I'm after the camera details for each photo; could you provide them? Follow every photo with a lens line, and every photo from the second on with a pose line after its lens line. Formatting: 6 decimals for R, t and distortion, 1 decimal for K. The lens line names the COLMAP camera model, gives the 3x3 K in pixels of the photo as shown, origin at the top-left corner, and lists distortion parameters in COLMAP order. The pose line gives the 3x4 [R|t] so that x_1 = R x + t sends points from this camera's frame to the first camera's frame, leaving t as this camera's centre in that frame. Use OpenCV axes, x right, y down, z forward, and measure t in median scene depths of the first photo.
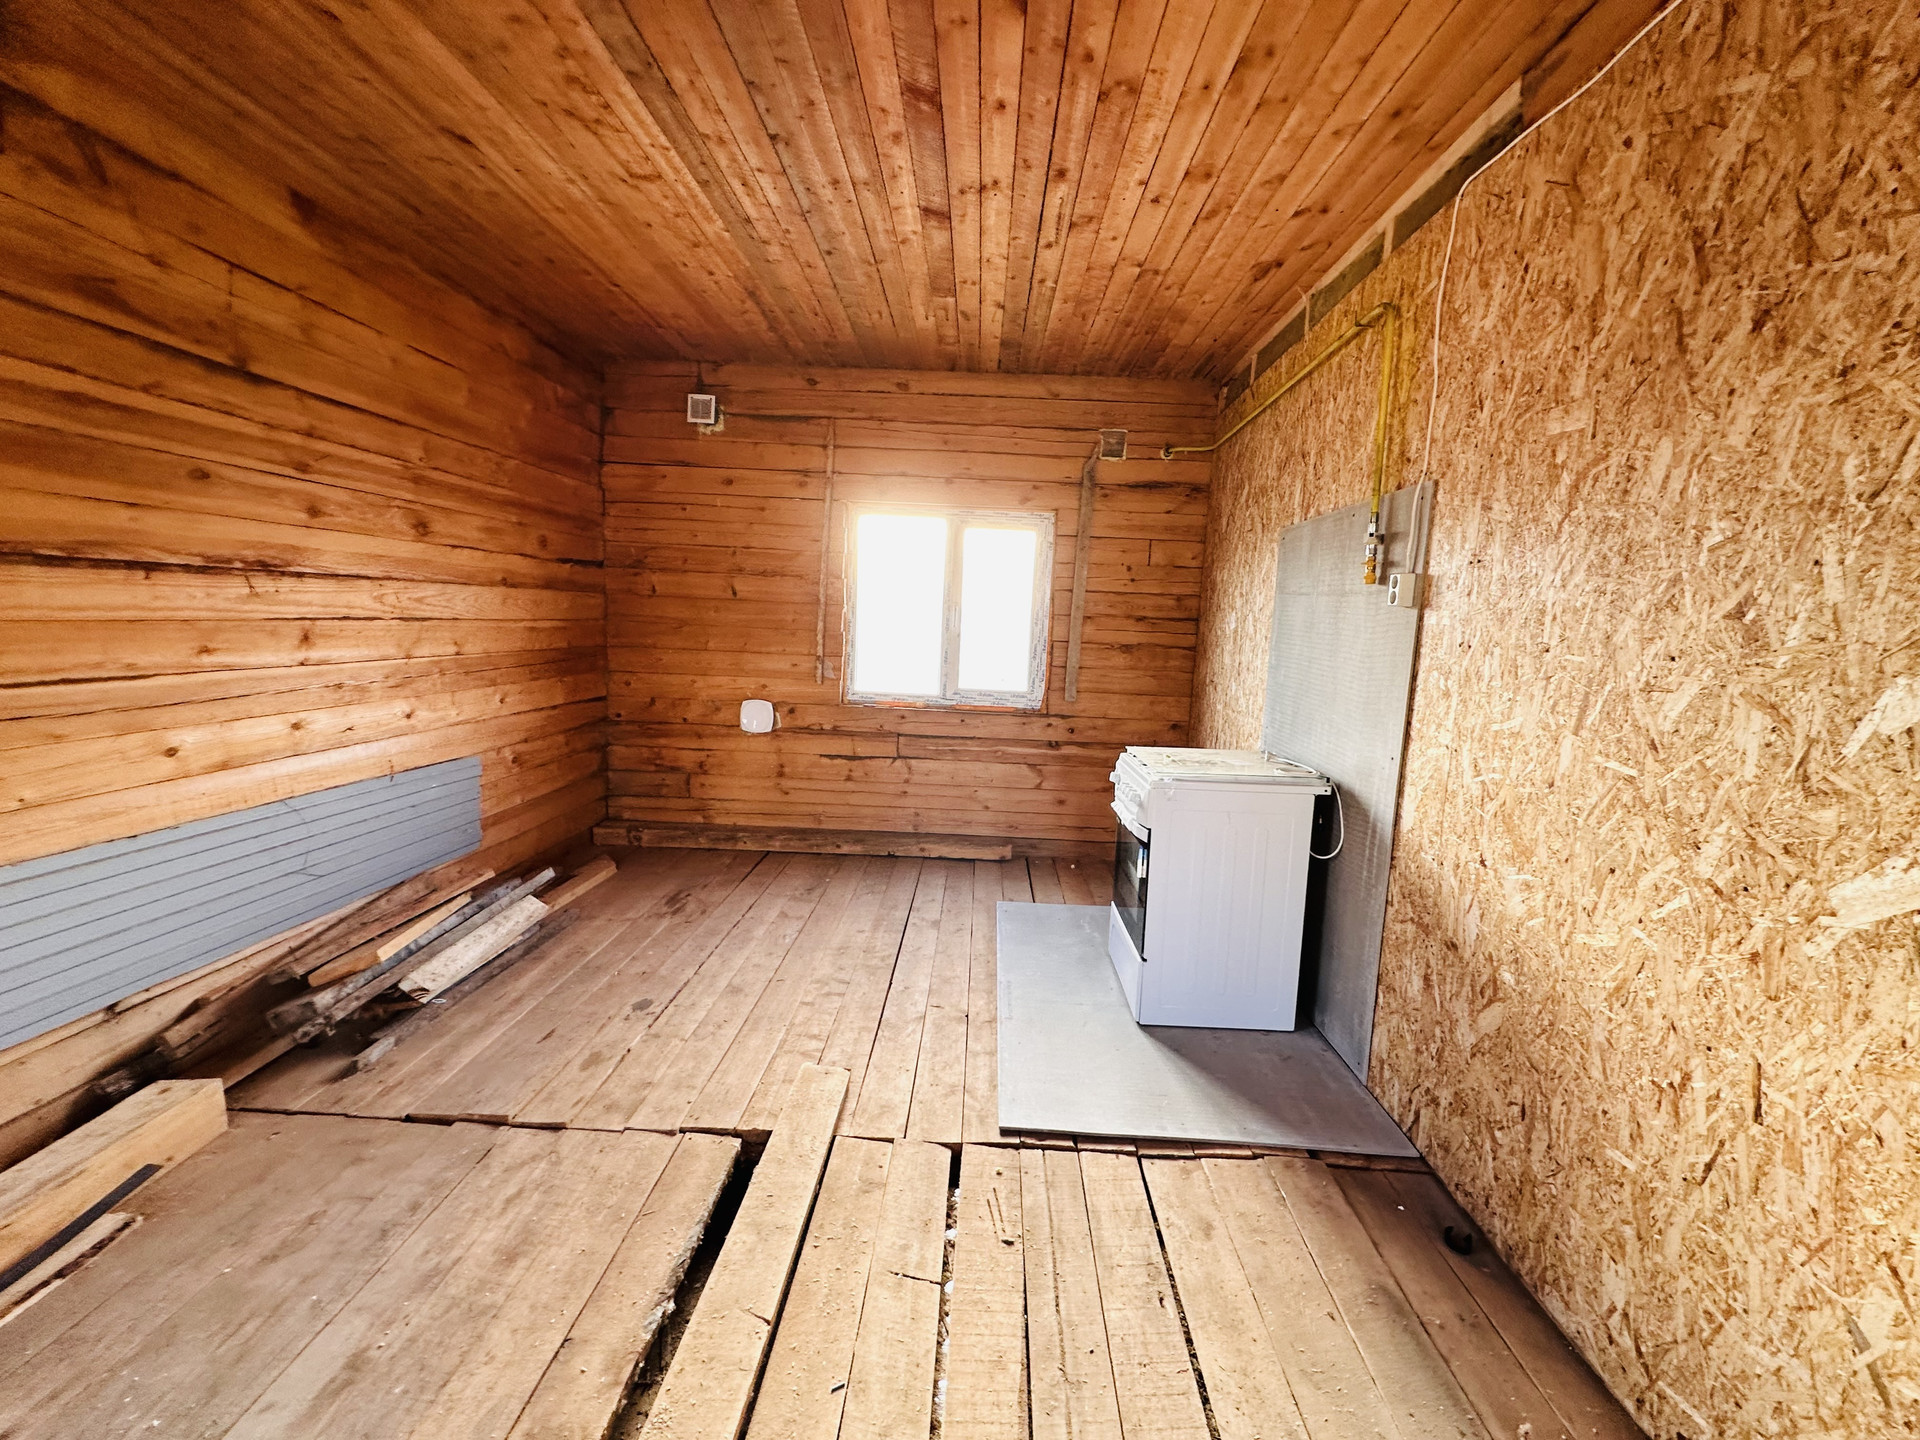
lens RADIAL K [[766.3, 0, 960.0], [0, 766.3, 720.0], [0, 0, 1]] dist [-0.005167, 0.001541]
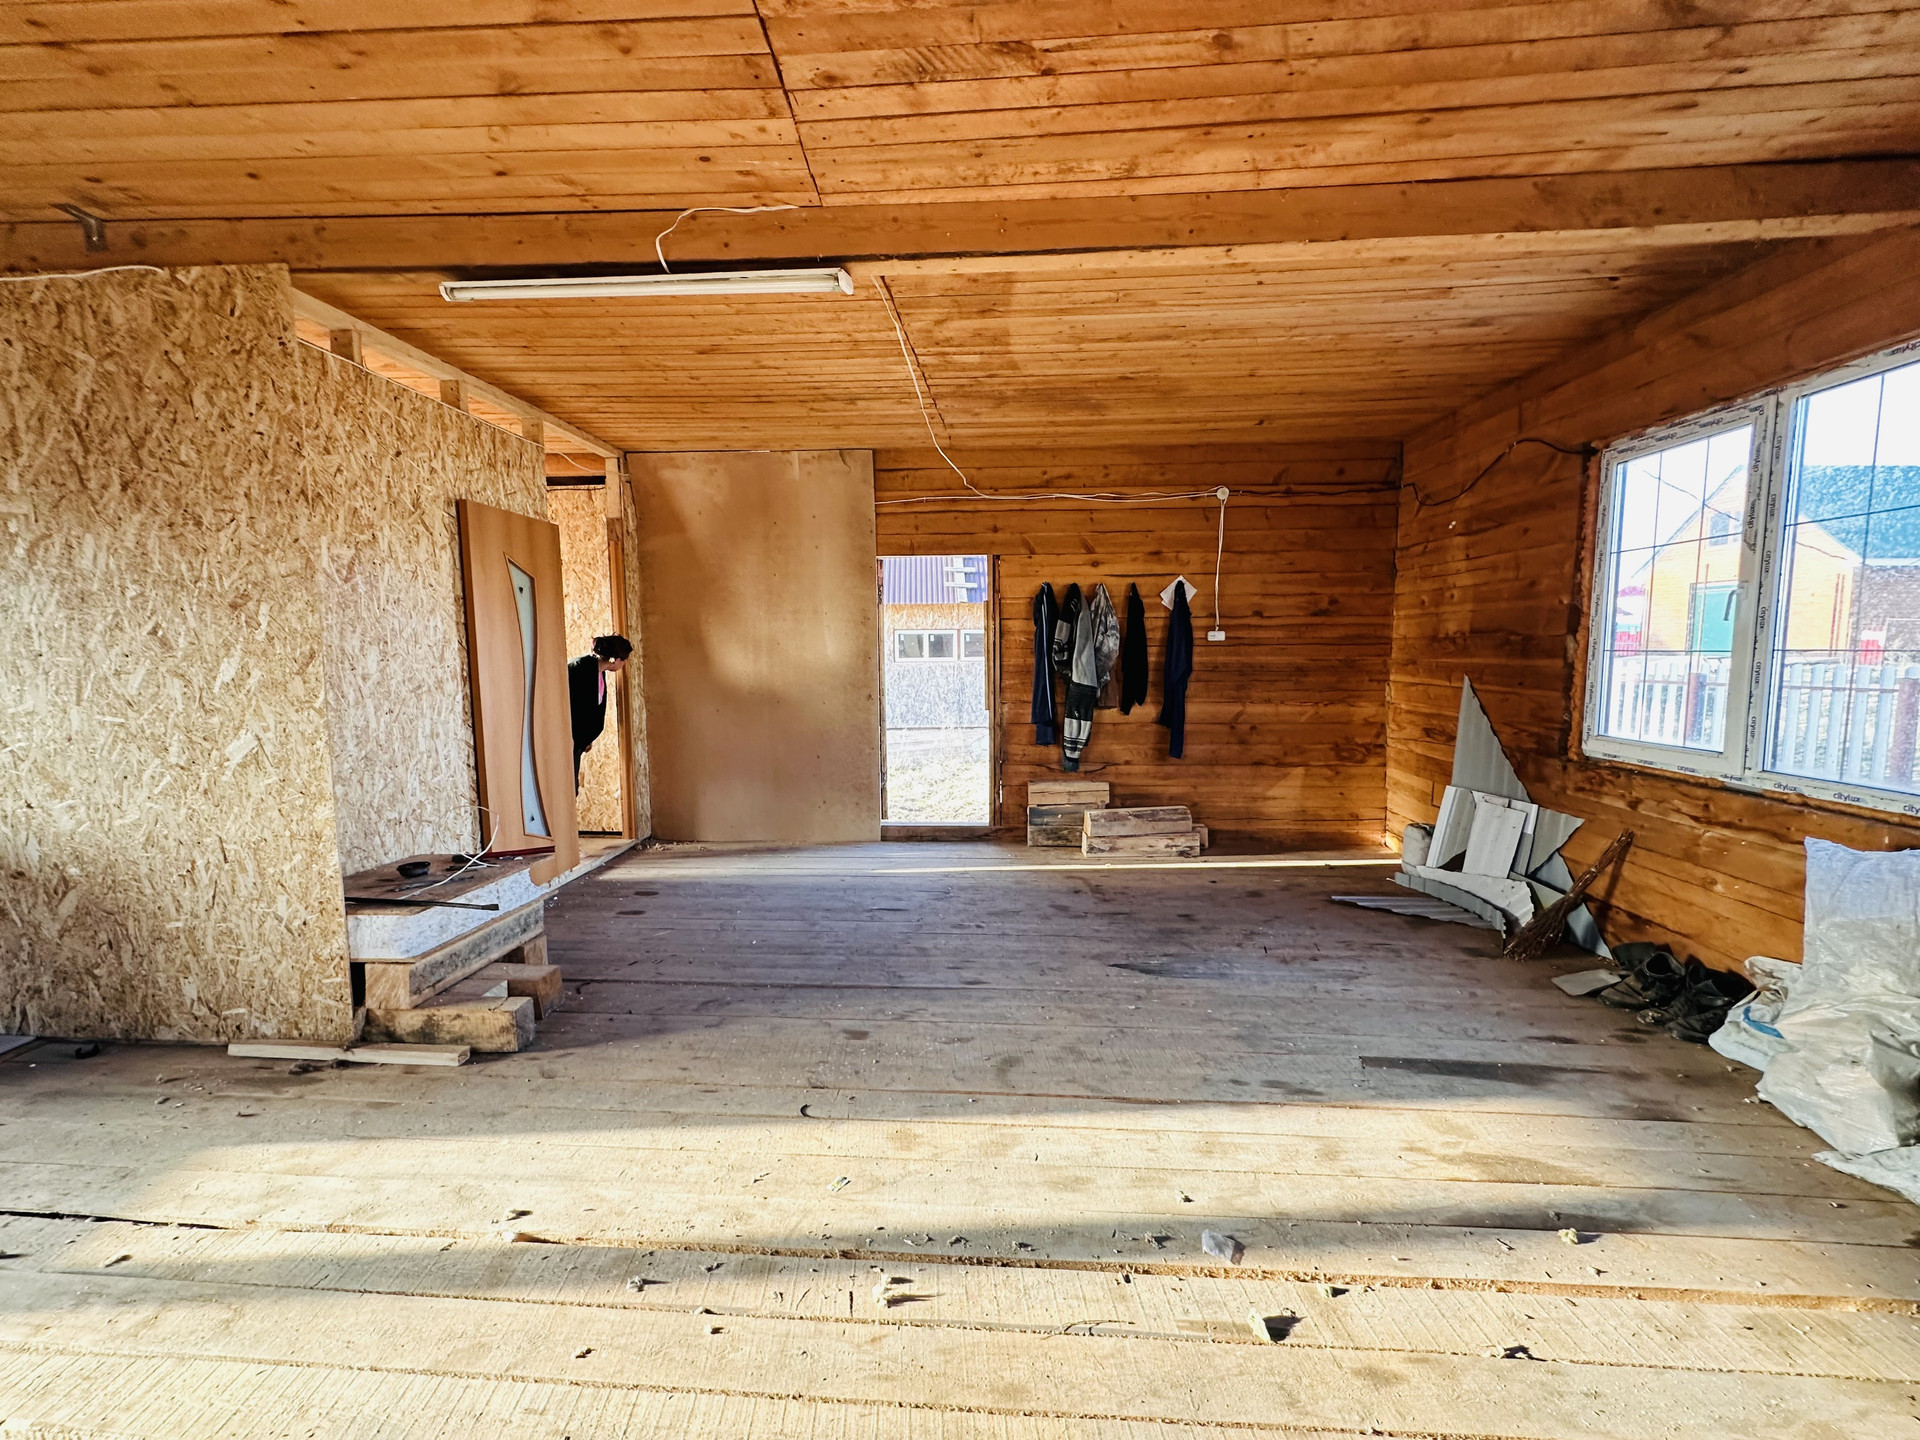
lens RADIAL K [[766.3, 0, 960.0], [0, 766.3, 720.0], [0, 0, 1]] dist [-0.005167, 0.001541]
pose [[0.021474, -0.144842, 0.989222, -0.620993], [0.133911, 0.980951, 0.140724, 0.058047], [-0.990761, 0.129446, 0.040461, -0.747604]]
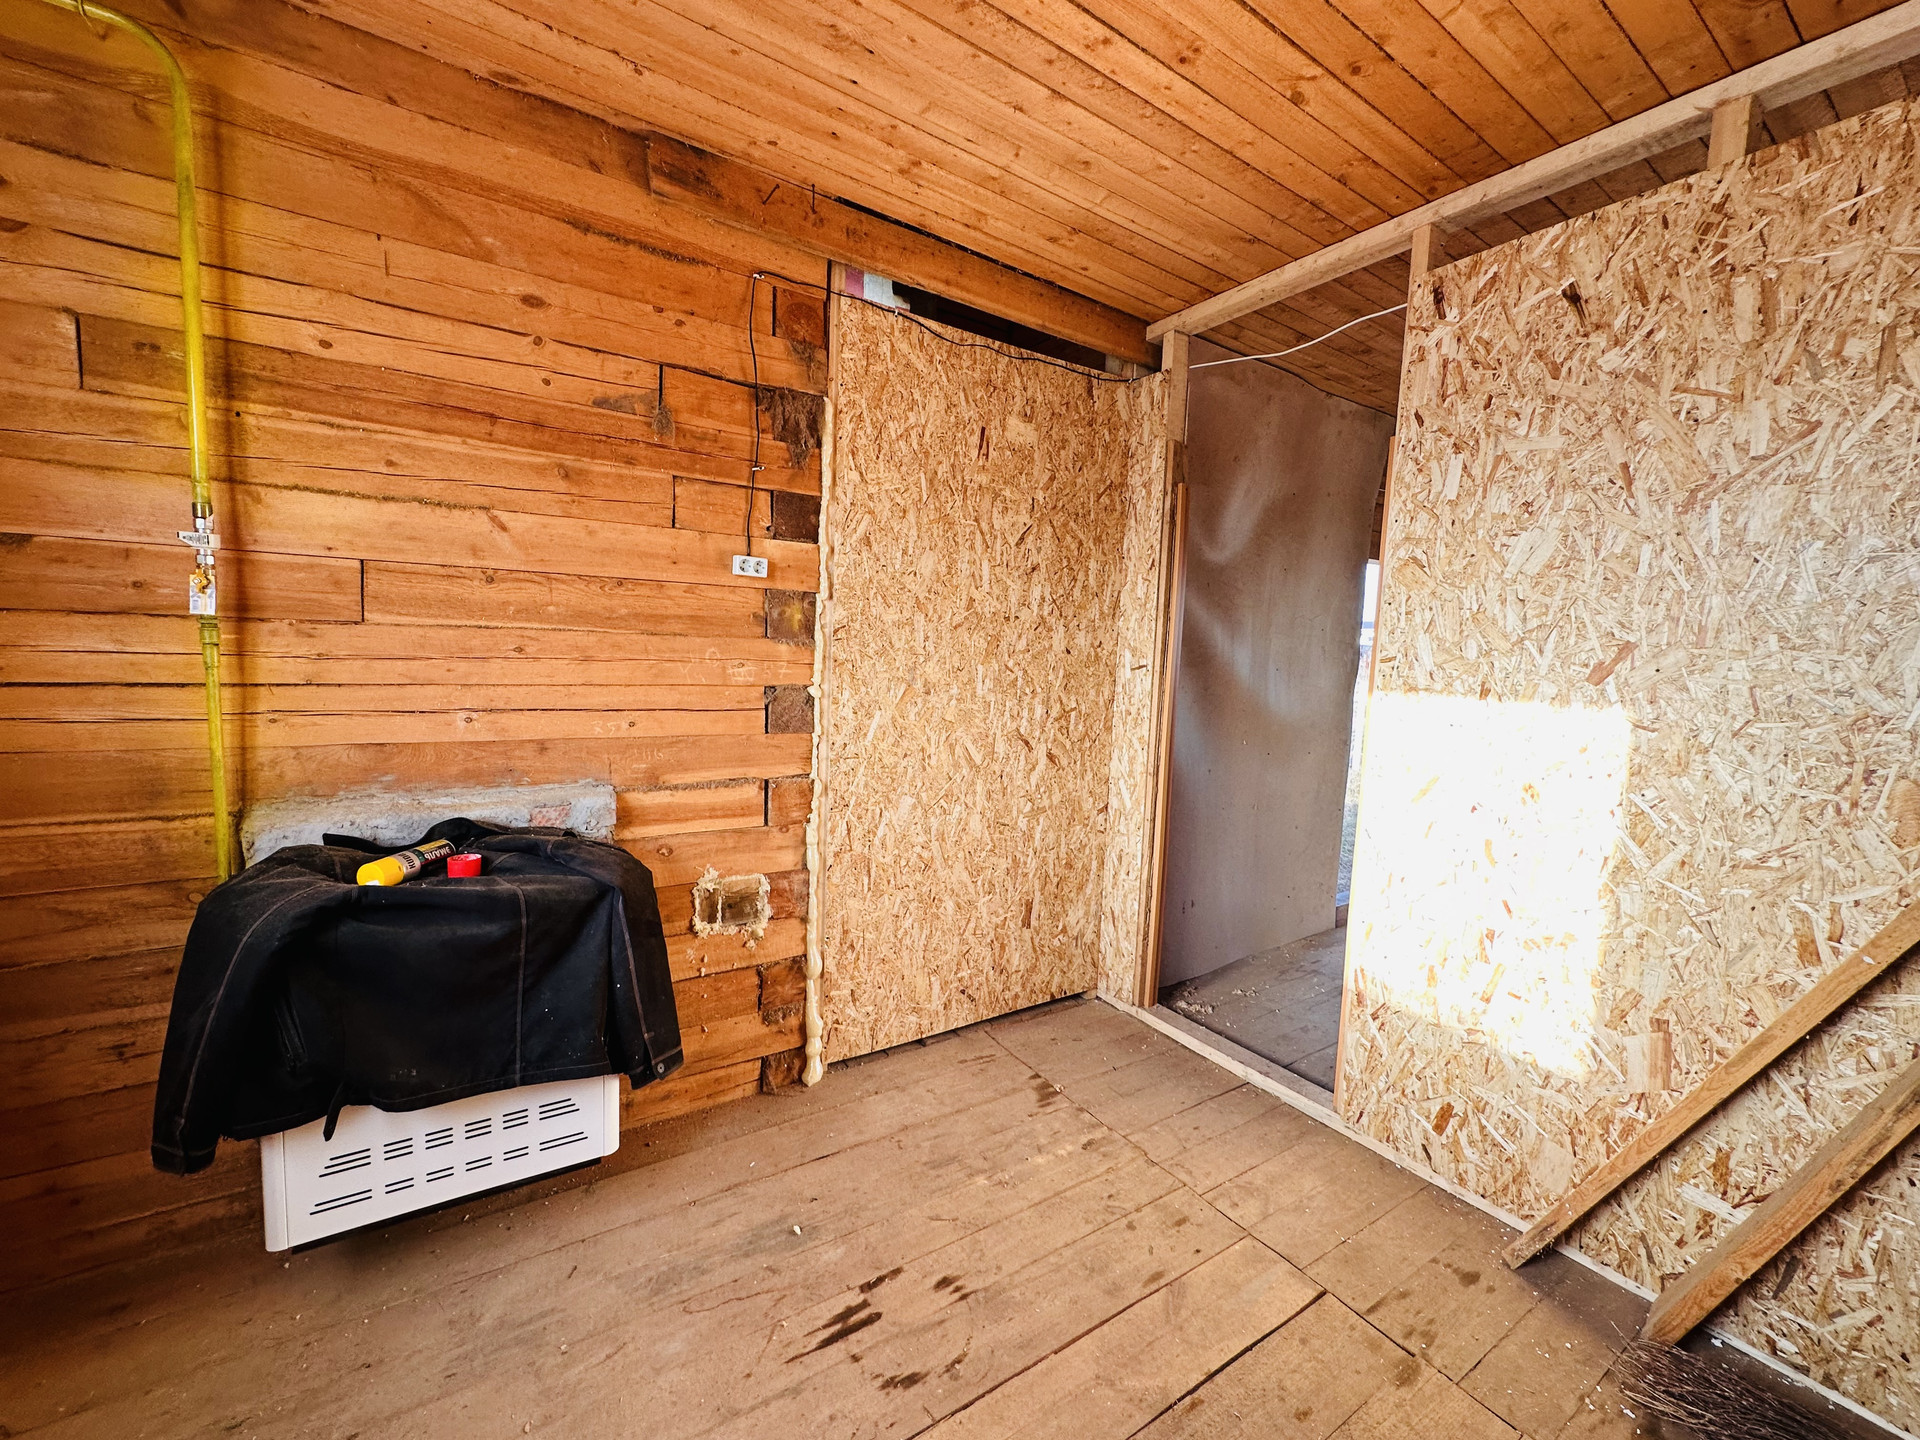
lens RADIAL K [[766.3, 0, 960.0], [0, 766.3, 720.0], [0, 0, 1]] dist [-0.005167, 0.001541]
pose [[-0.578479, -0.145938, 0.802536, 1.106136], [0.037469, 0.978072, 0.204867, -0.217691], [-0.814836, 0.148582, -0.560326, 1.787337]]
